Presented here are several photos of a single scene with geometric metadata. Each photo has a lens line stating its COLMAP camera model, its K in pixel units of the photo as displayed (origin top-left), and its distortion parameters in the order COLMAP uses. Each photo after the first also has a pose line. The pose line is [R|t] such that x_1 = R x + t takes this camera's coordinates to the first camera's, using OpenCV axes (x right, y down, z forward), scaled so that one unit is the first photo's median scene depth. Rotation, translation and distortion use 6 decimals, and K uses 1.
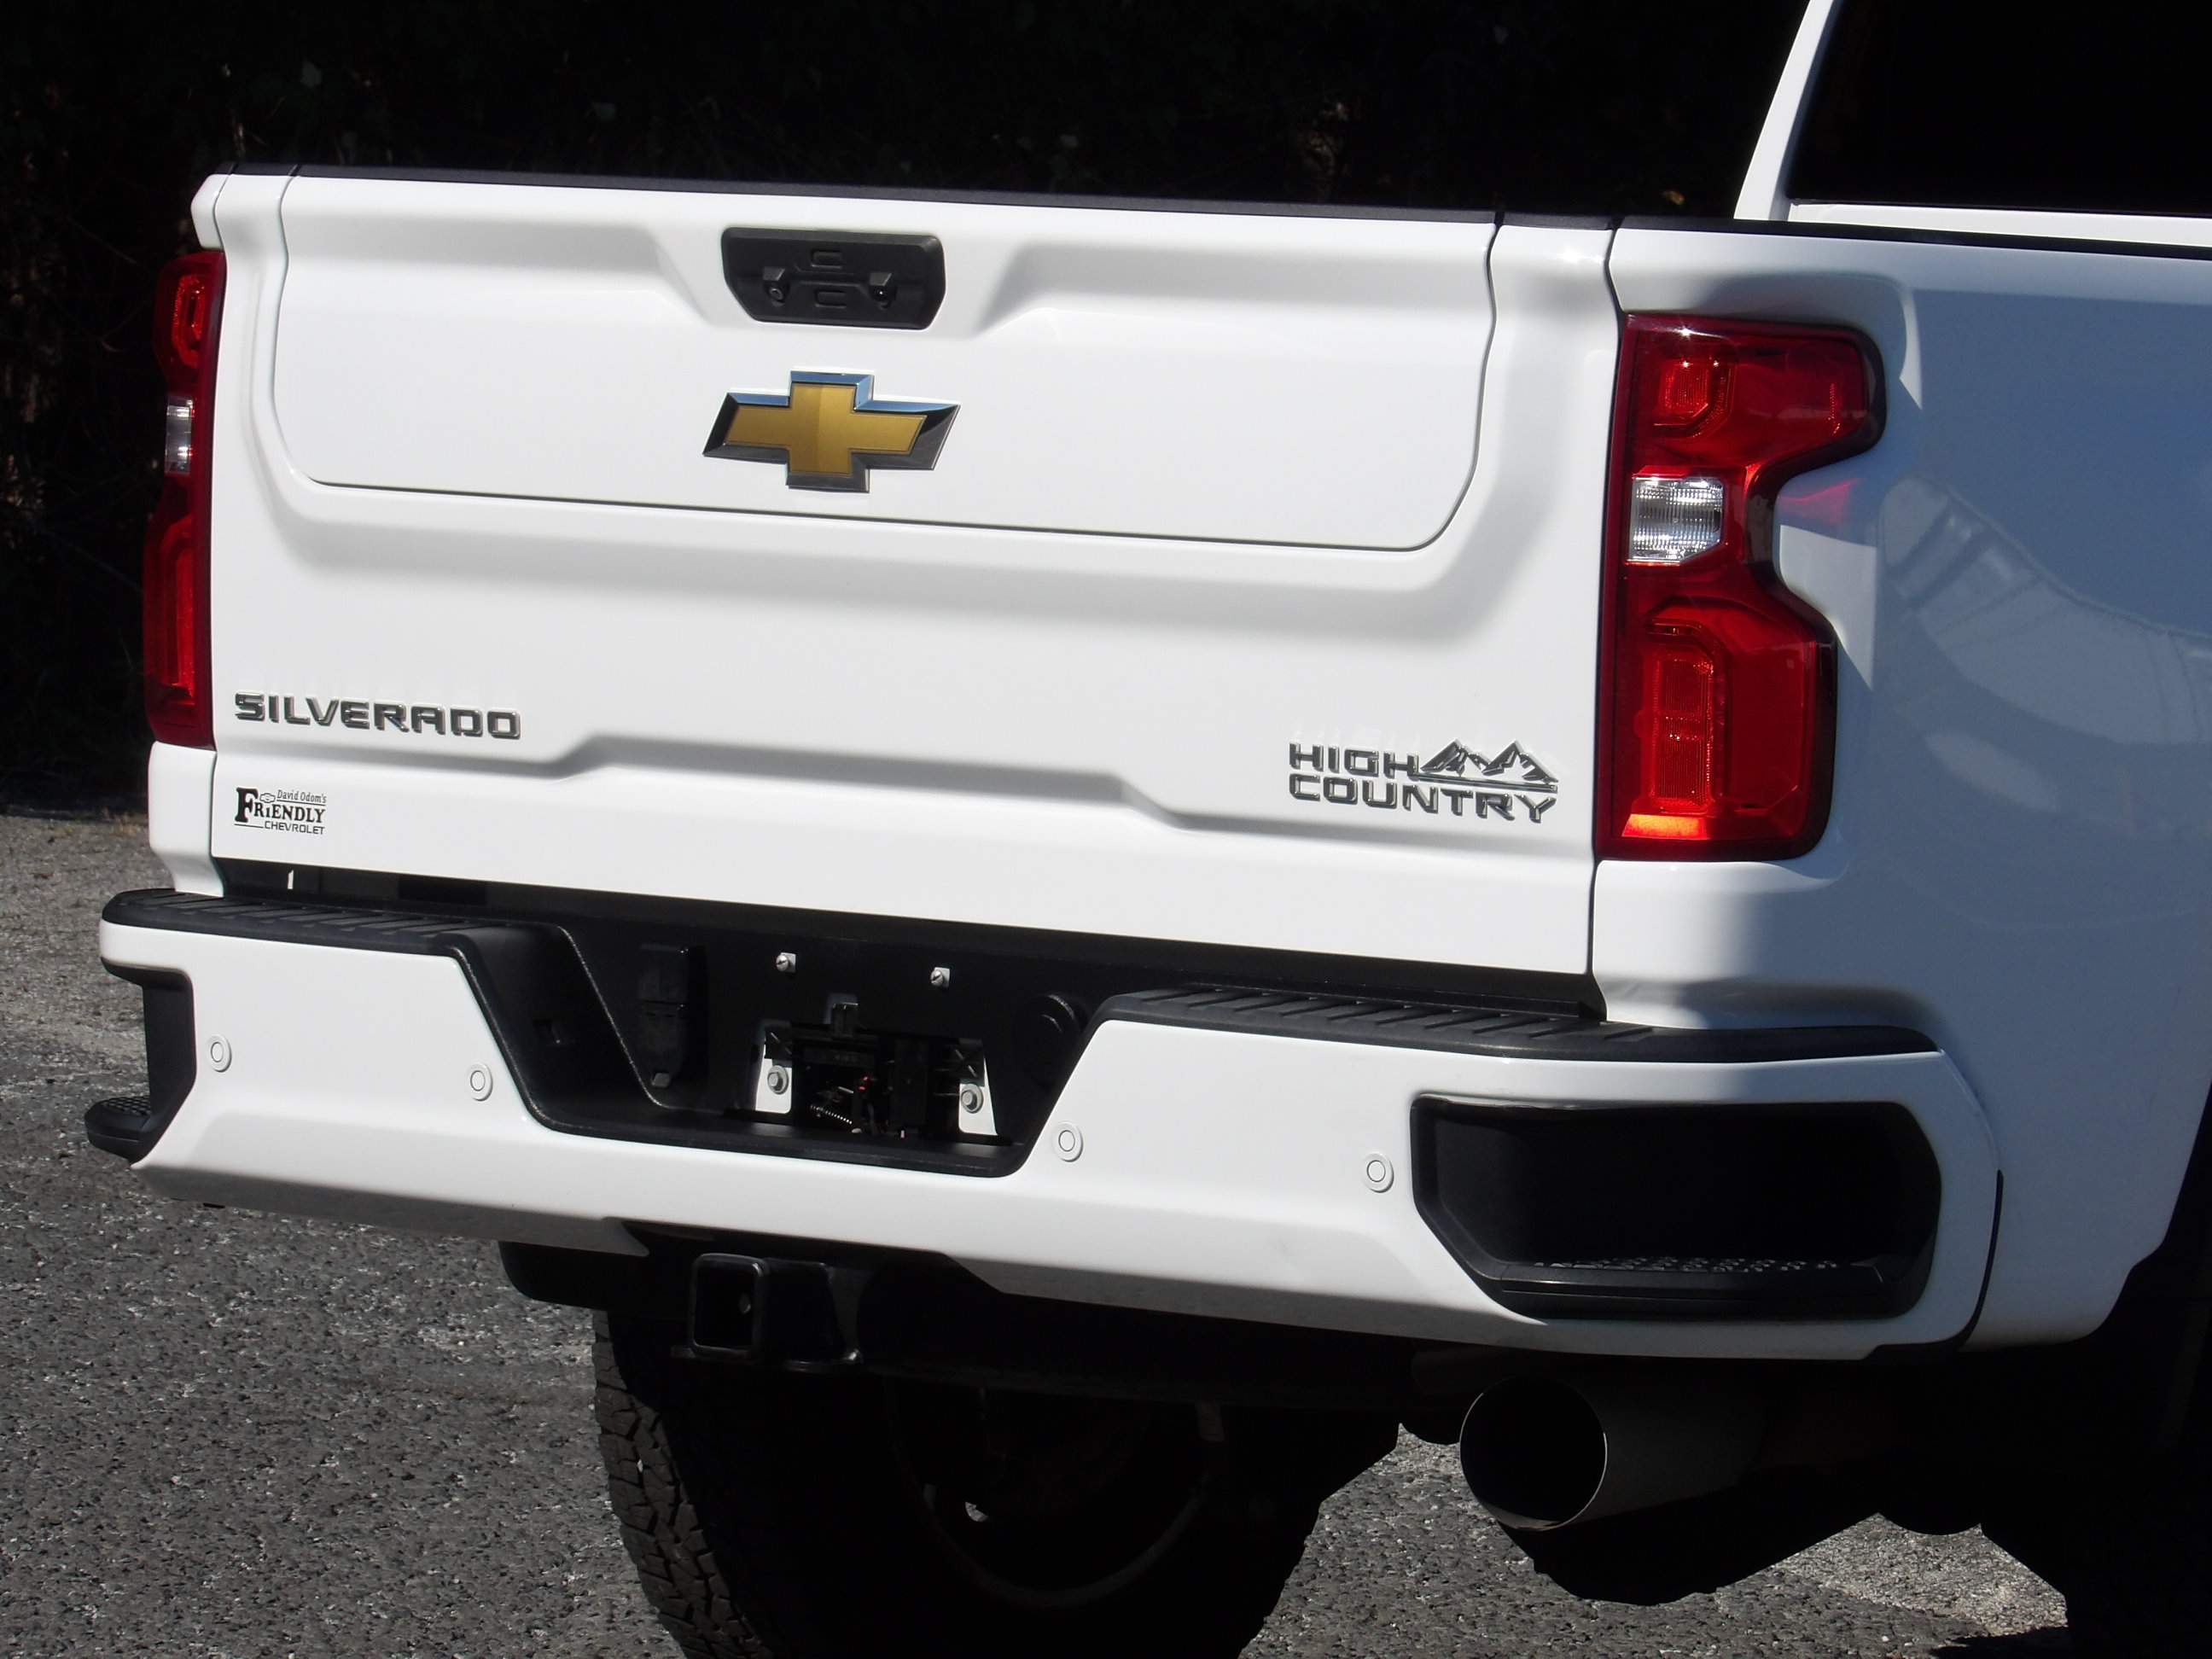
lens RADIAL K [[13118.1, 0, 1108.4], [0, 13118.1, 828.4], [0, 0, 1]] dist [0.809394, 0.000000]
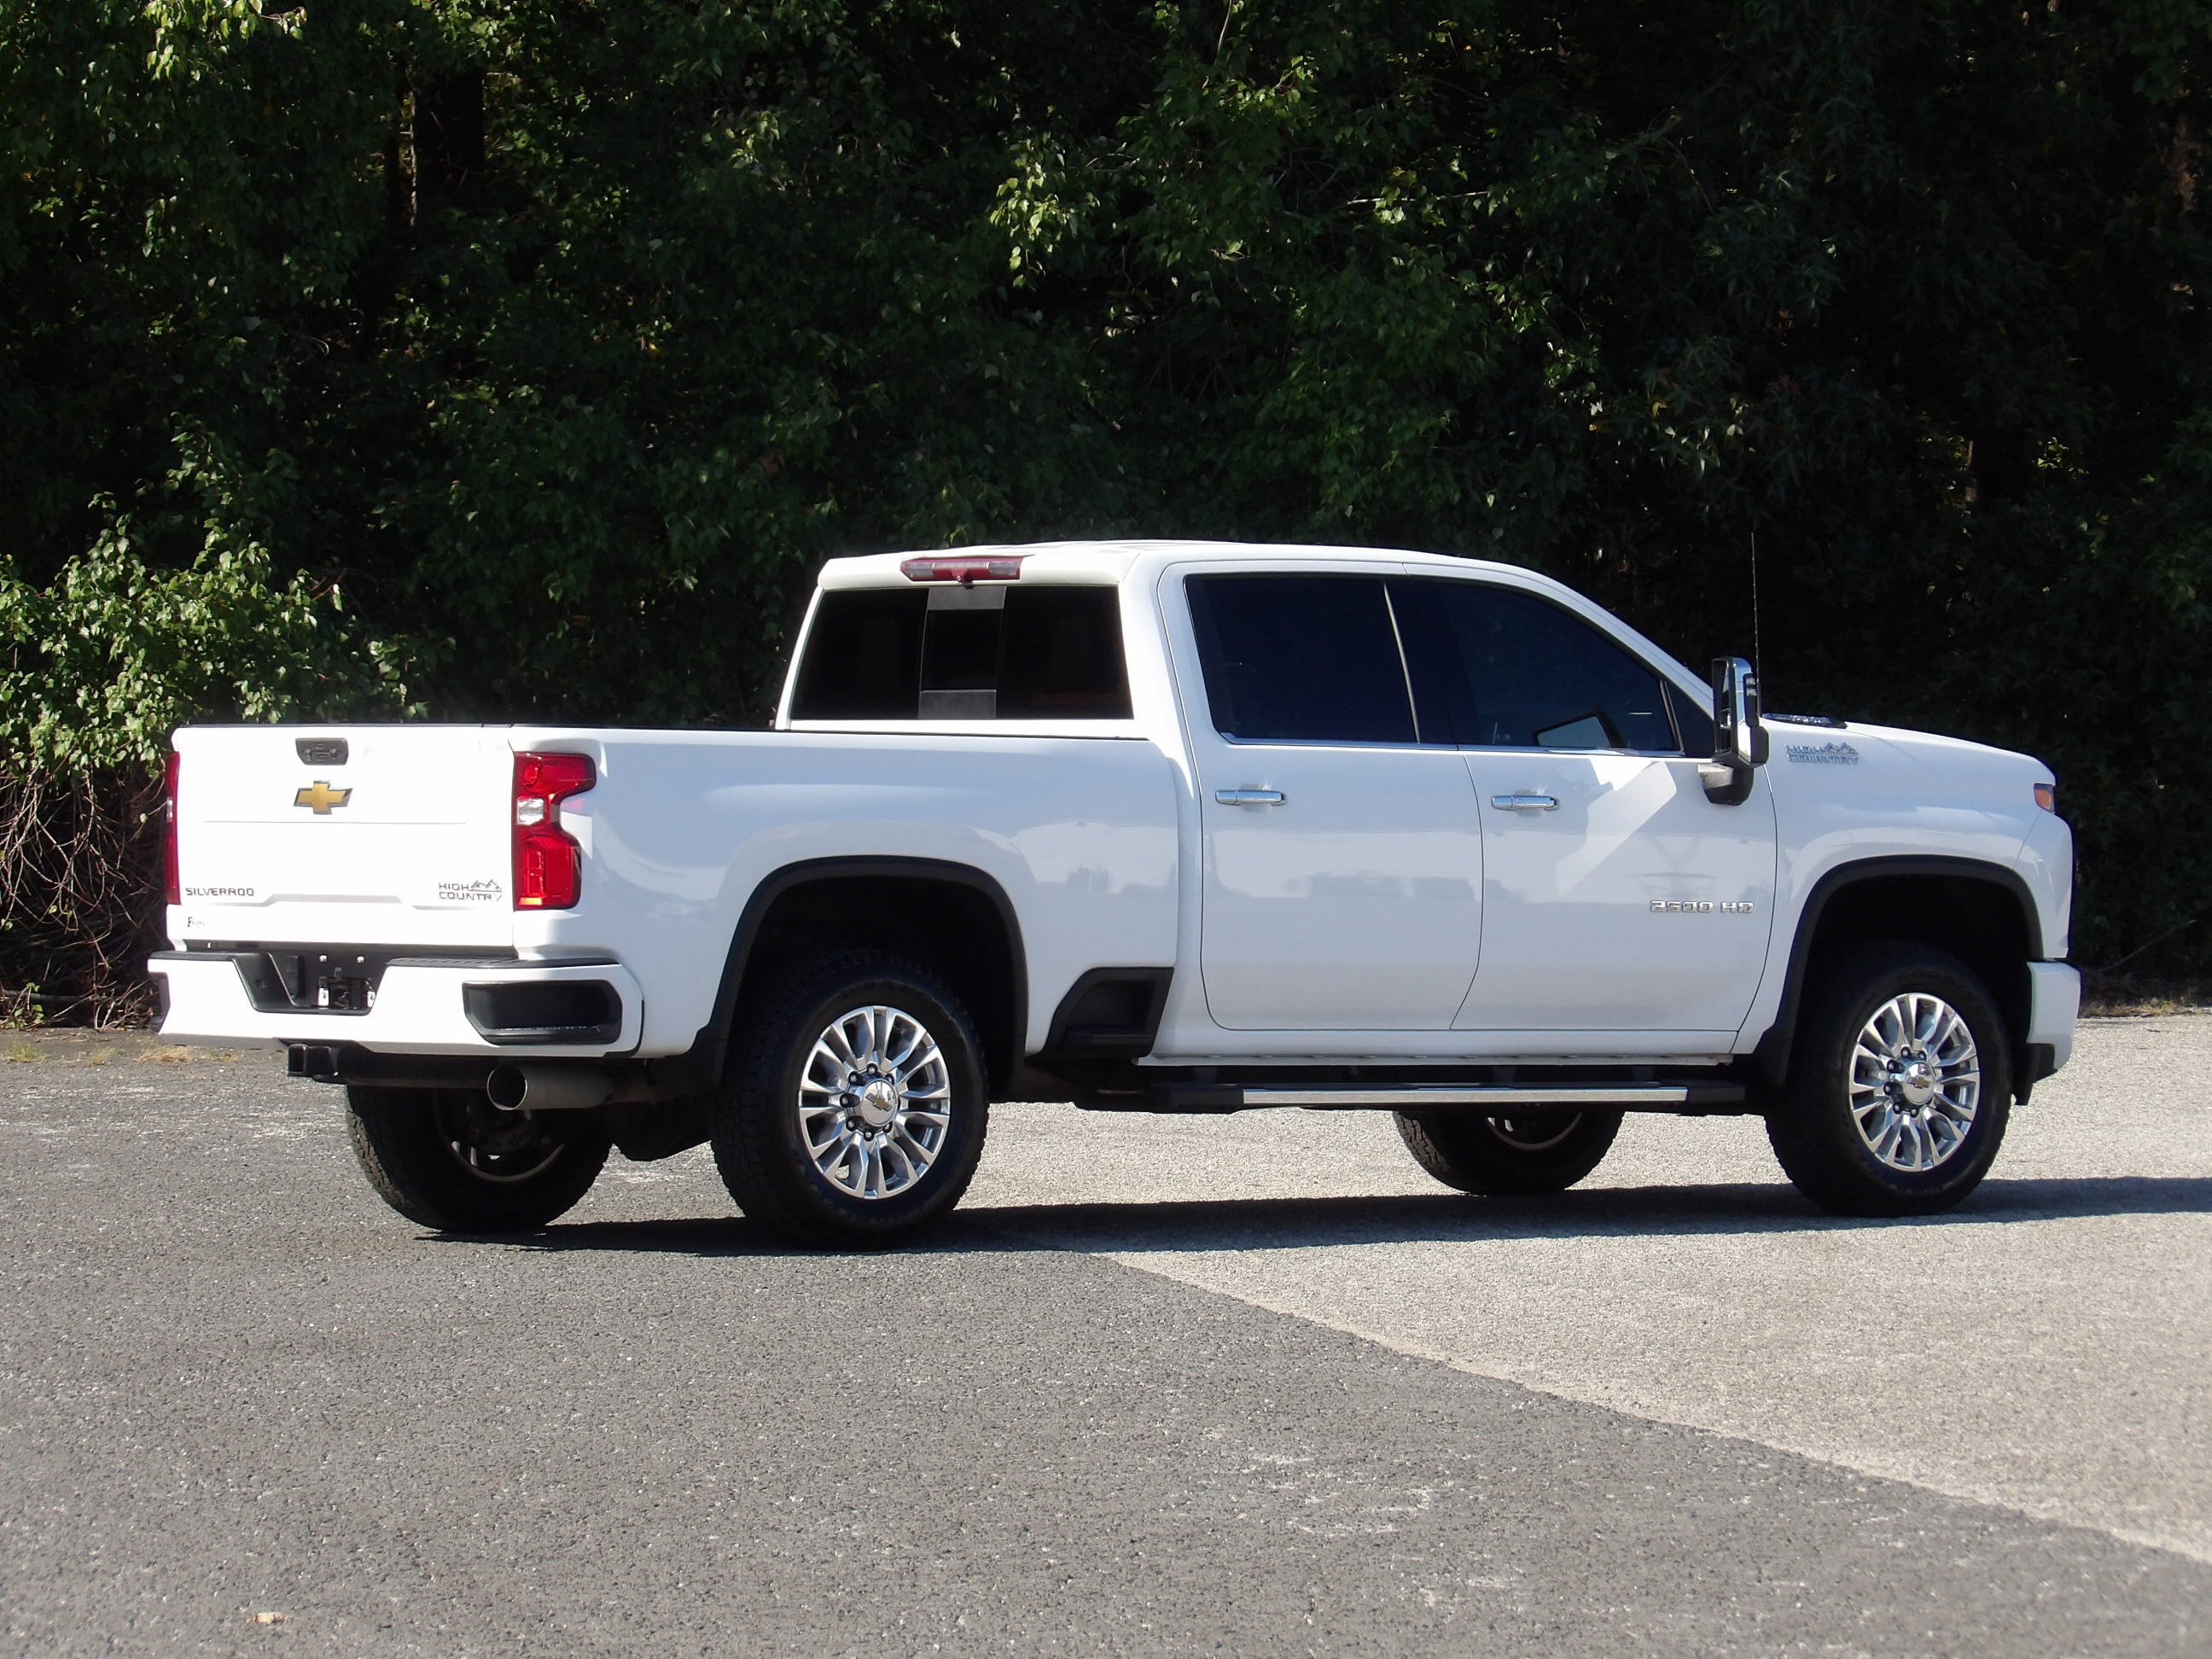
lens RADIAL K [[10726.2, 0, 1182.3], [0, 10726.2, 716.0], [0, 0, 1]] dist [1.252211, 0.000000]
pose [[0.987319, -0.035755, -0.154667, 0.622714], [0.027019, 0.997938, -0.058218, 0.115547], [0.156430, 0.053301, 0.986250, -1.685221]]
